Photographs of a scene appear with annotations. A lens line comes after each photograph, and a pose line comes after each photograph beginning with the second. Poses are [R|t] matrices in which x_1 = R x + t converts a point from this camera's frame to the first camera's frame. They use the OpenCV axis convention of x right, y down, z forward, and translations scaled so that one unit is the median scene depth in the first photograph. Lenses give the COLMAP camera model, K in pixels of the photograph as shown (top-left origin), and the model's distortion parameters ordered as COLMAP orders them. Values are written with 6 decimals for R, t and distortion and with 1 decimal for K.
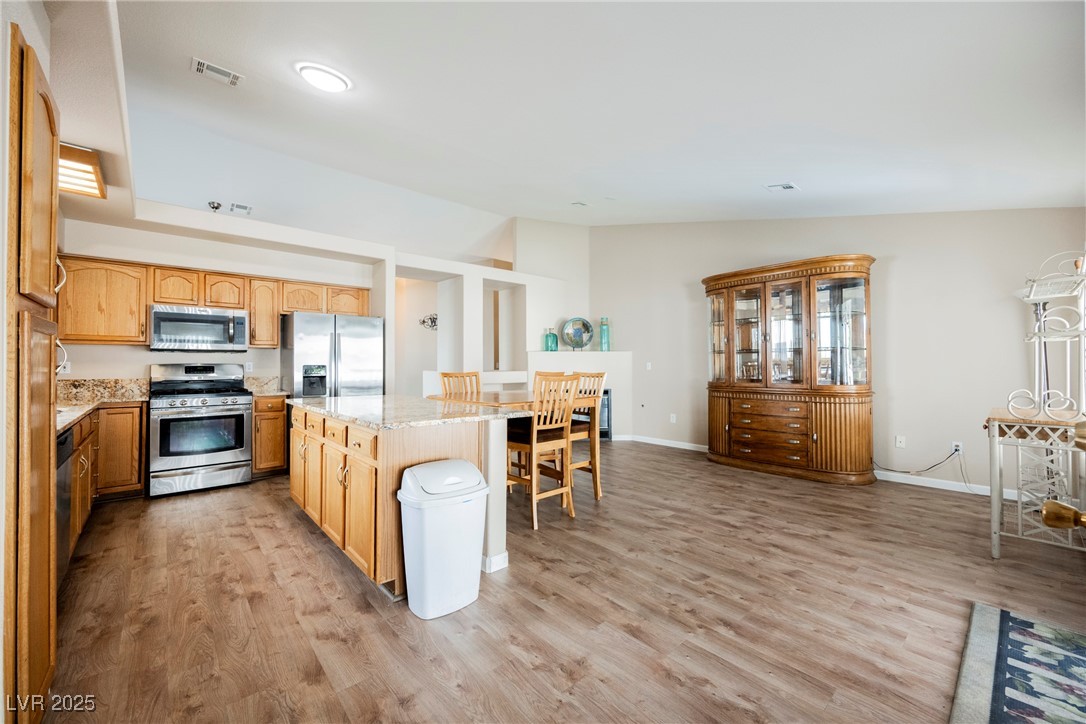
lens RADIAL K [[443.1, 0, 541.4], [0, 443.1, 358.3], [0, 0, 1]] dist [-0.000543, 0.000728]
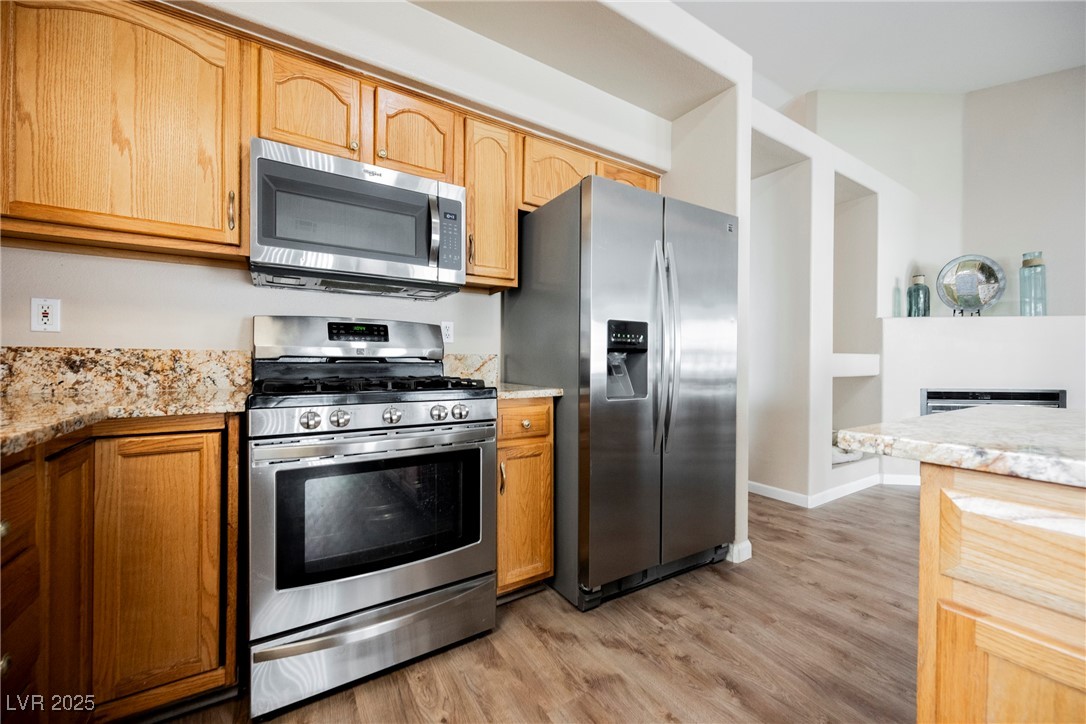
lens RADIAL K [[439.7, 0, 543.0], [0, 439.7, 362.0], [0, 0, 1]] dist [-0.000518, -0.000810]
pose [[0.988282, 0.005693, -0.152534, -0.640616], [-0.003249, 0.999862, 0.016265, 0.055593], [0.152606, -0.015578, 0.988164, 0.736906]]
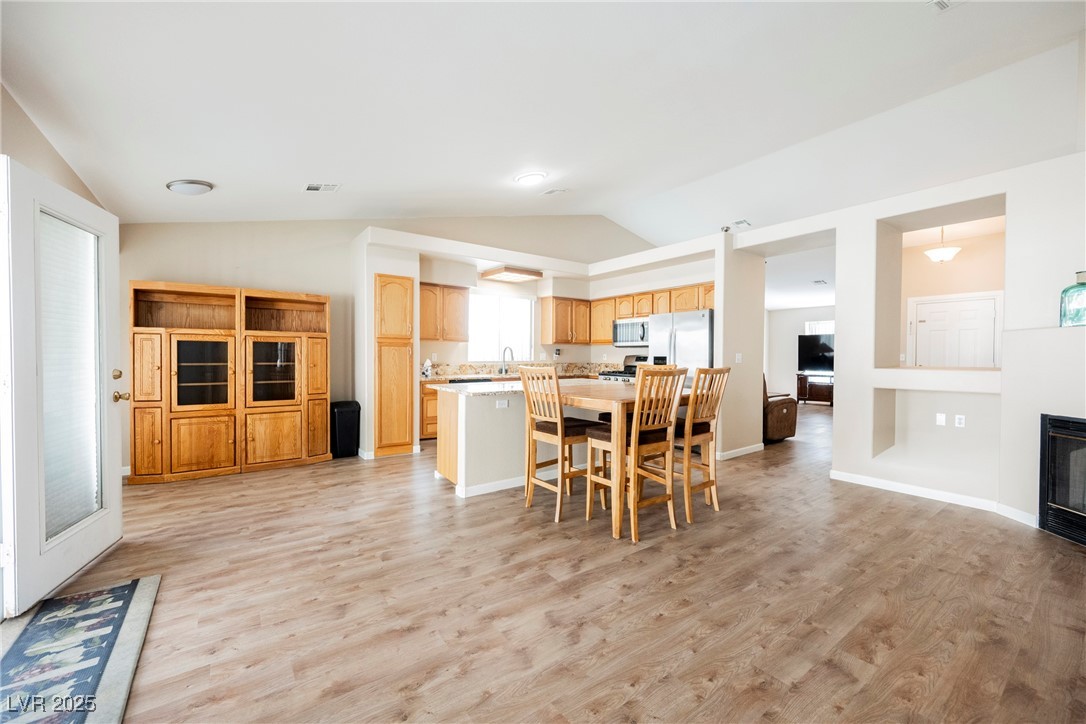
lens RADIAL K [[439.7, 0, 543.0], [0, 439.7, 362.0], [0, 0, 1]] dist [-0.000518, -0.000810]
pose [[-0.111218, 0.017270, -0.993646, 0.922067], [0.009965, 0.999818, 0.016262, 0.009849], [0.993746, -0.008093, -0.111369, 1.016737]]
